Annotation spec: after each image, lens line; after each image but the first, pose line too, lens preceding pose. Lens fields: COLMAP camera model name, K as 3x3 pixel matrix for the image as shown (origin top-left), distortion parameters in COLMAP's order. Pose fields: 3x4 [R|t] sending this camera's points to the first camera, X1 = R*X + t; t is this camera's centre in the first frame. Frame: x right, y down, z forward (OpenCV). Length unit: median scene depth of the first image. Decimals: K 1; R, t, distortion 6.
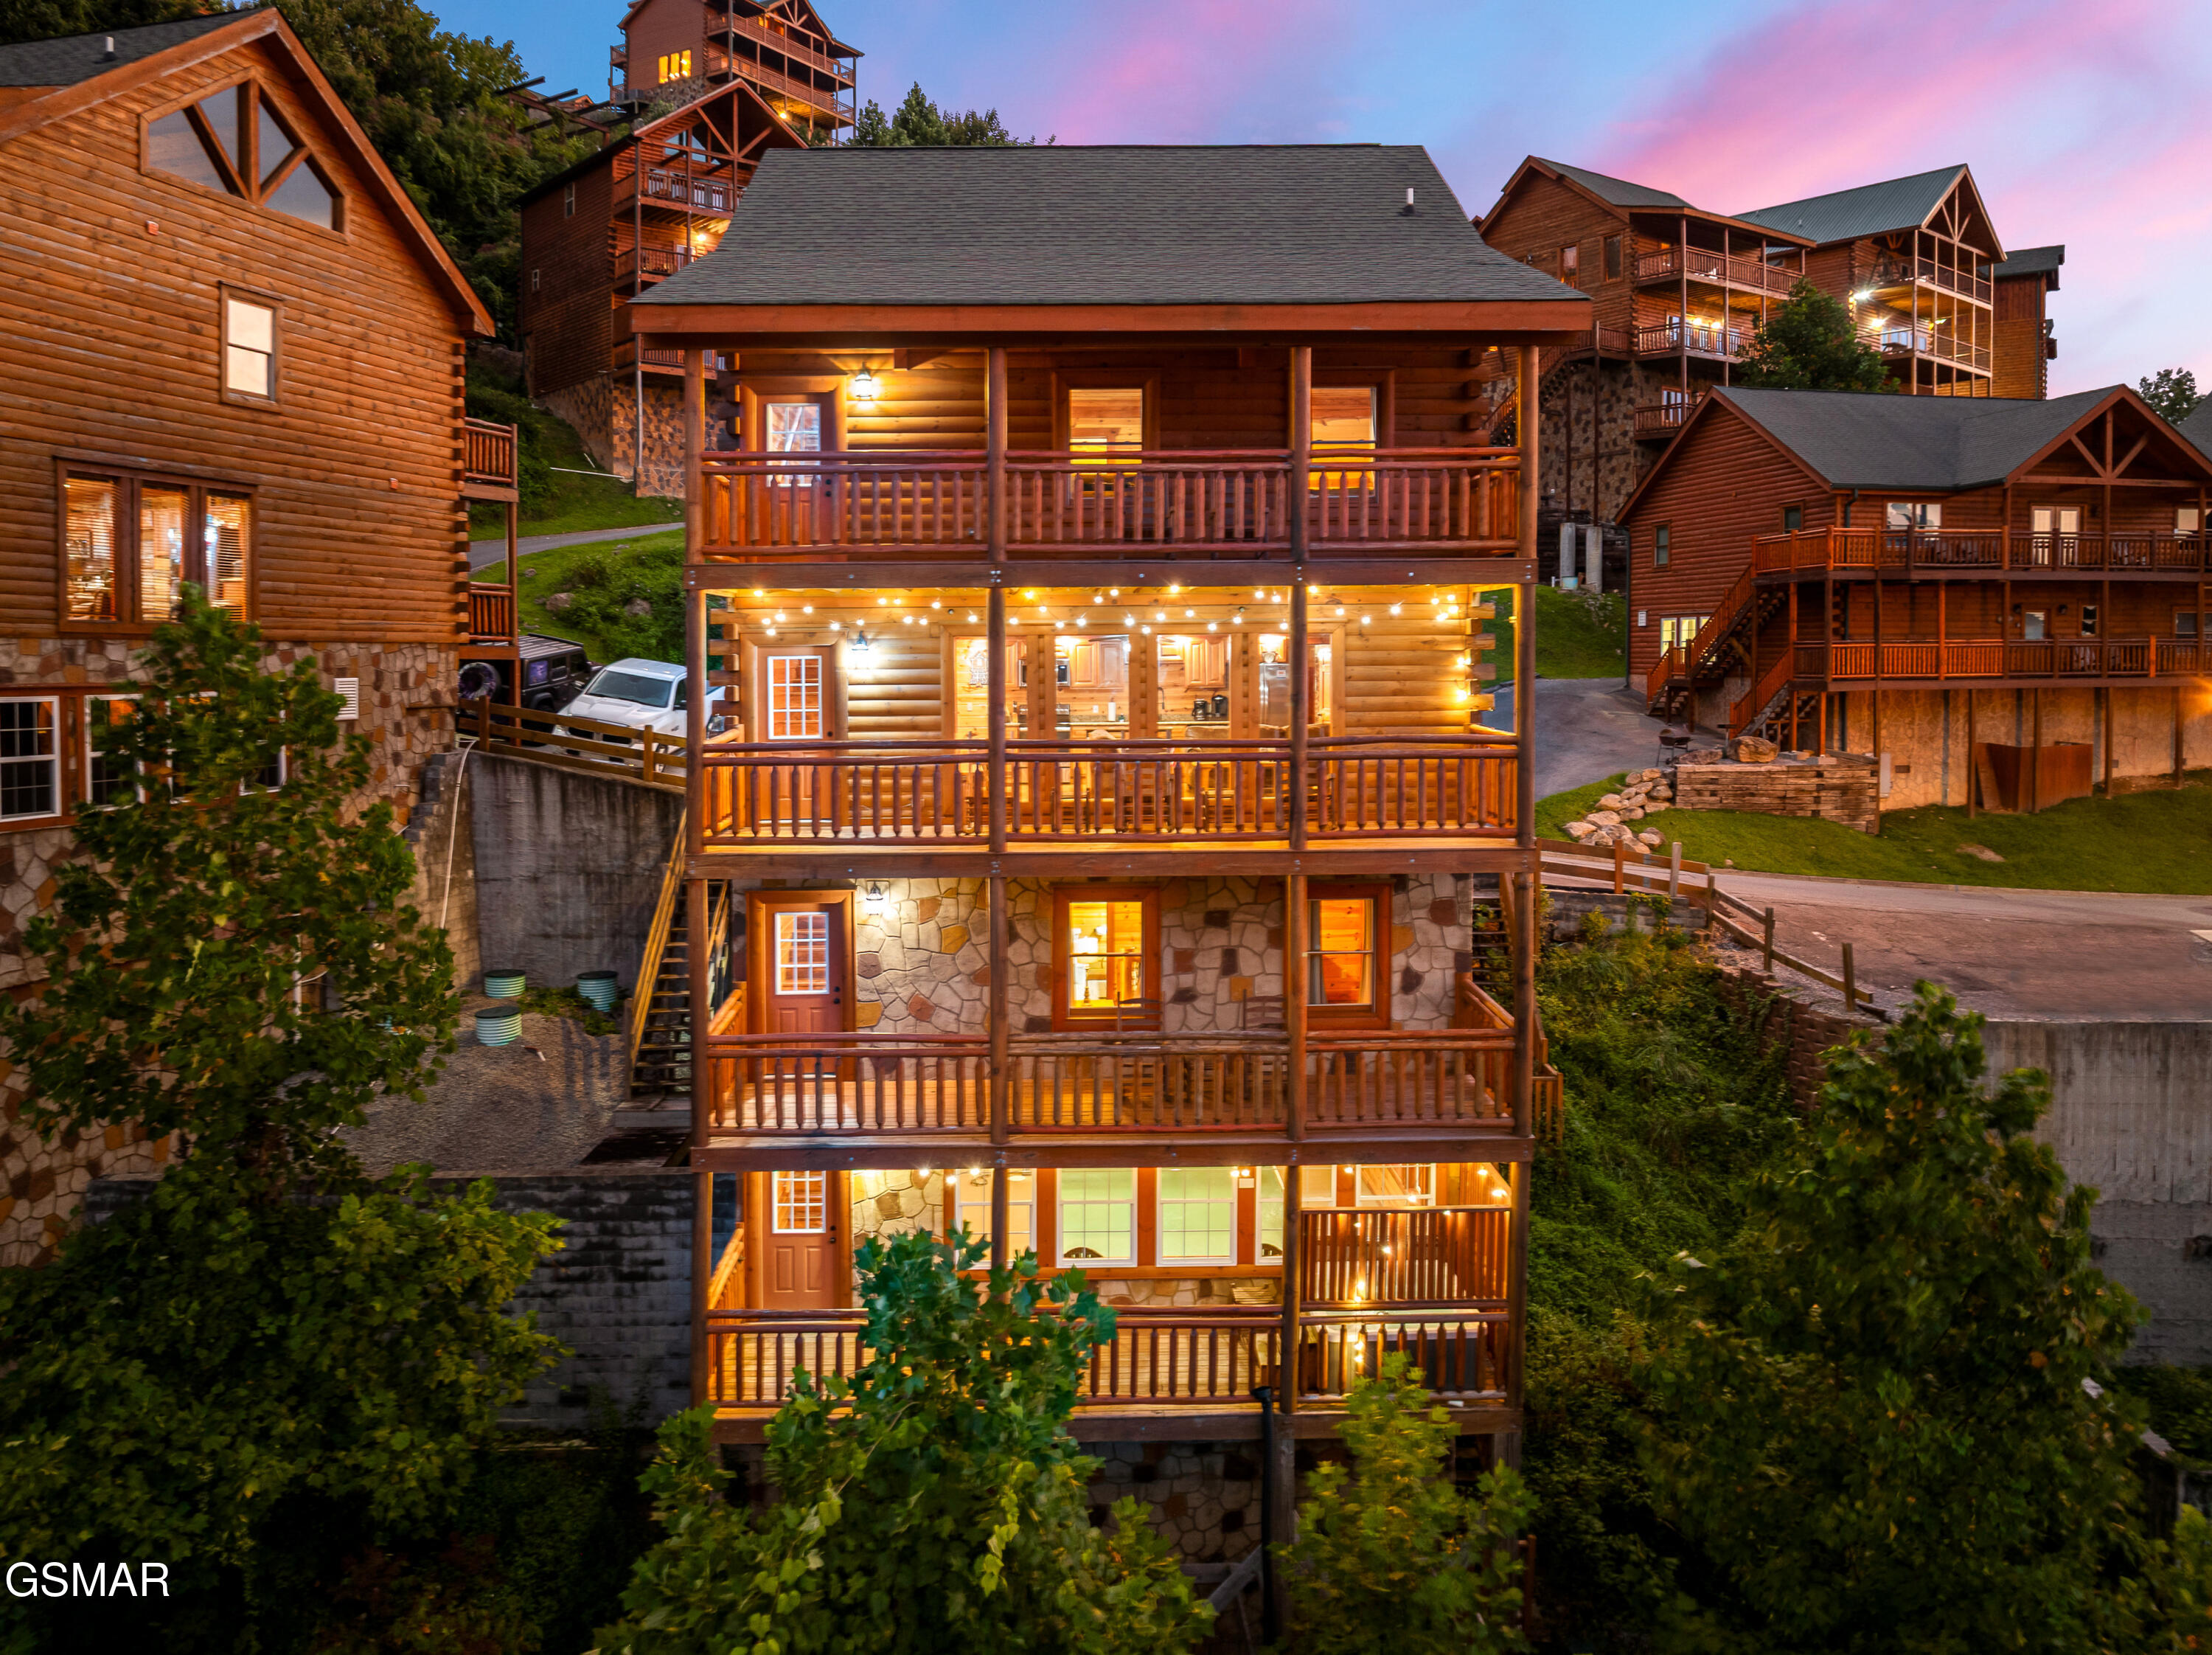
lens RADIAL K [[1628.6, 0, 1105.6], [0, 1628.6, 722.5], [0, 0, 1]] dist [-0.049060, 0.003795]
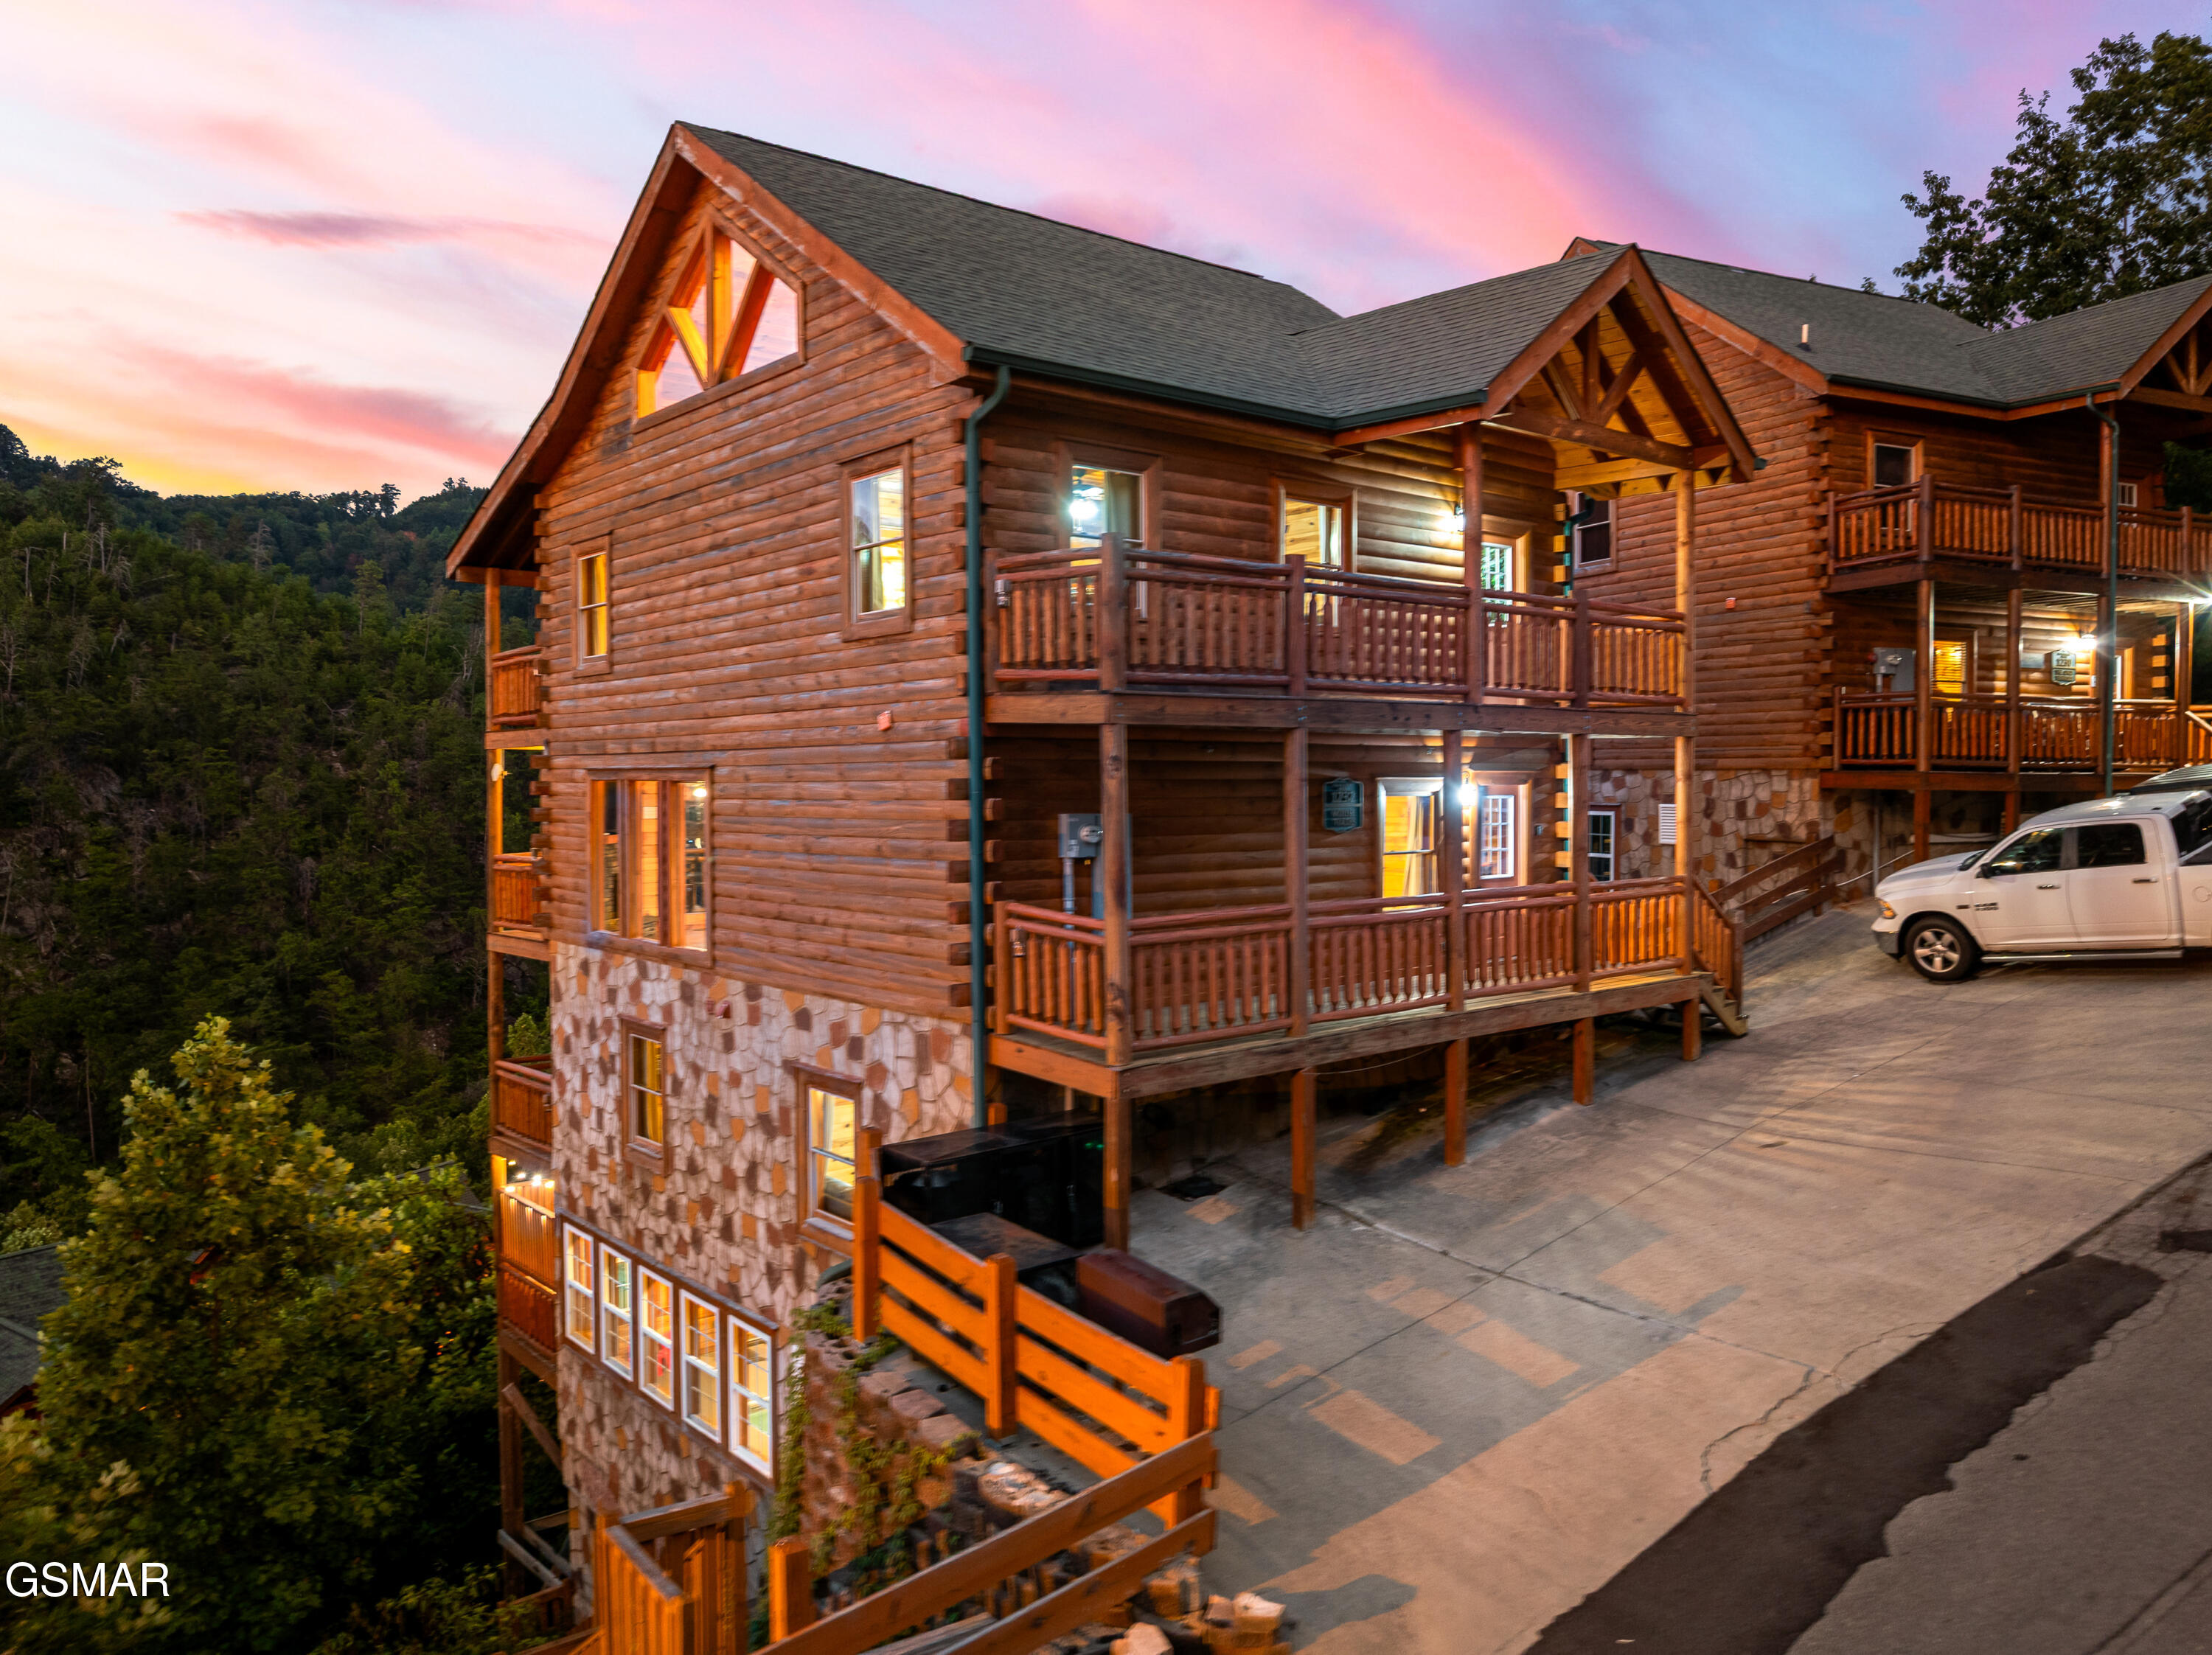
lens RADIAL K [[1603.6, 0, 1059.7], [0, 1603.6, 817.3], [0, 0, 1]] dist [-0.055847, -0.001689]
pose [[-0.793584, 0.027244, -0.607850, 0.621981], [-0.014106, 0.997905, 0.063143, -0.104924], [0.608297, 0.058684, -0.791537, 2.102797]]
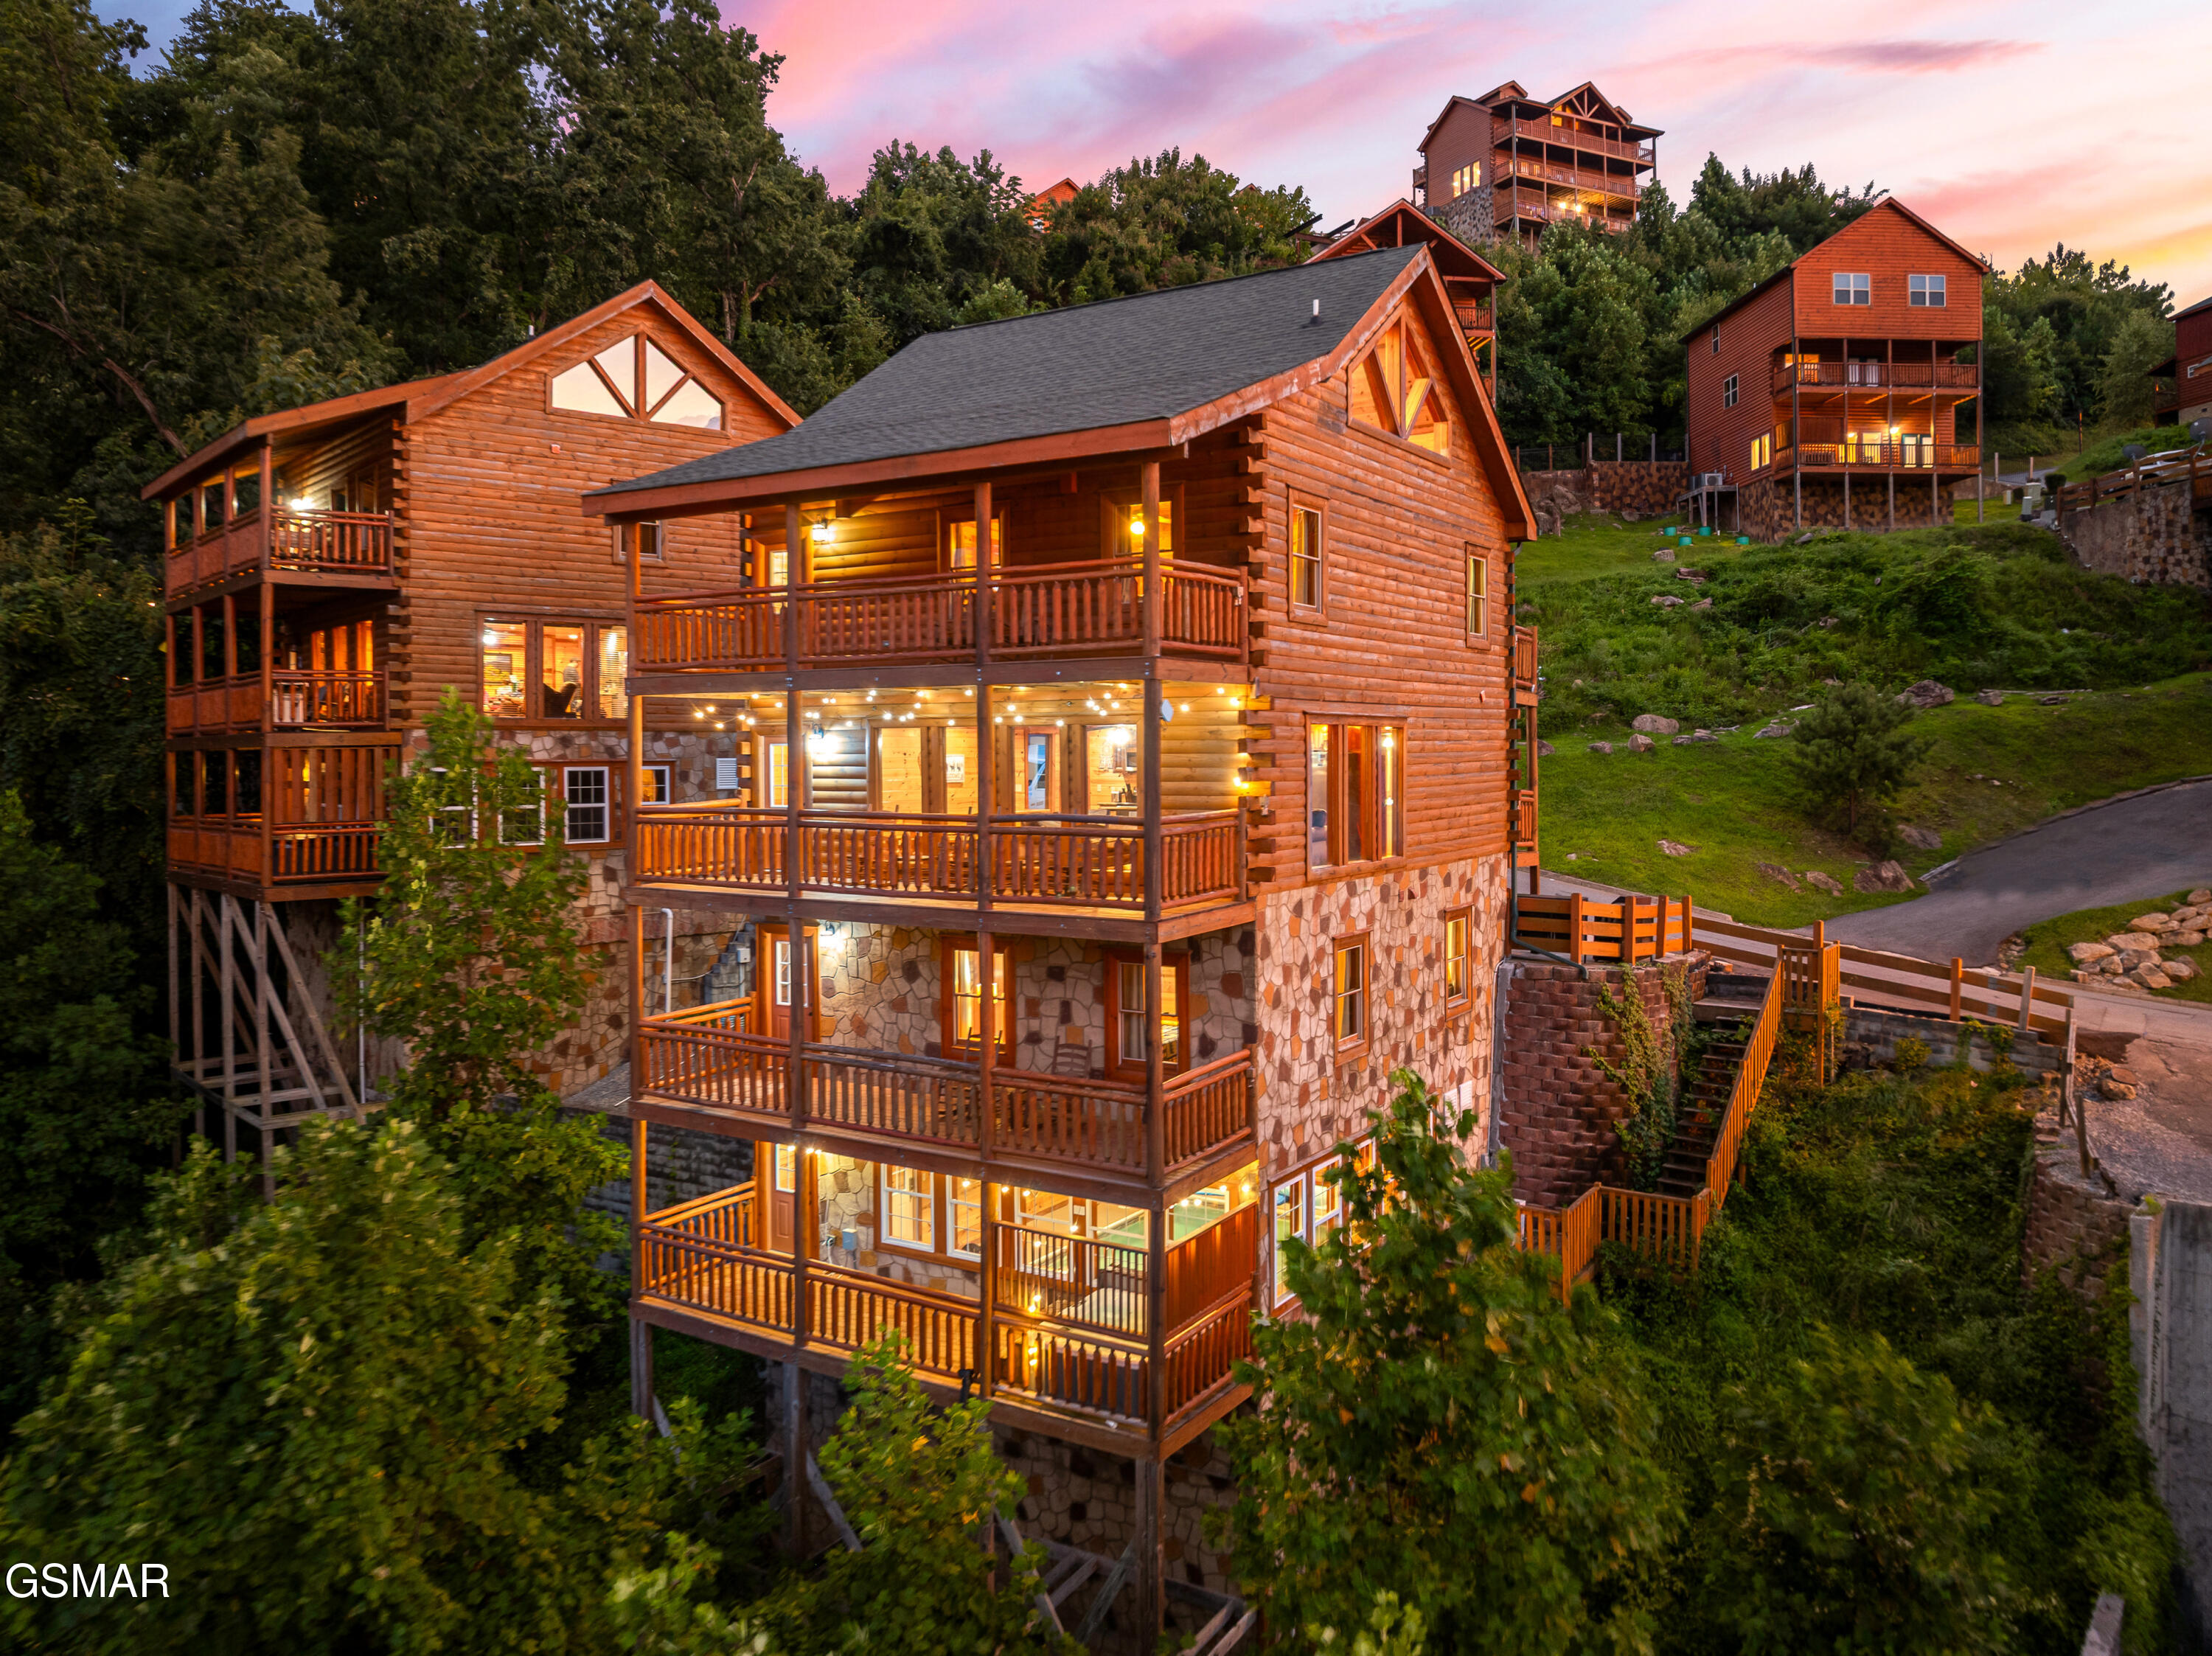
lens RADIAL K [[1620.6, 0, 1103.6], [0, 1620.6, 779.5], [0, 0, 1]] dist [-0.052779, -0.001237]
pose [[0.832579, 0.015017, -0.553702, 0.724756], [-0.025042, 0.999631, -0.010544, -0.004810], [0.553339, 0.022644, 0.832648, 0.065626]]
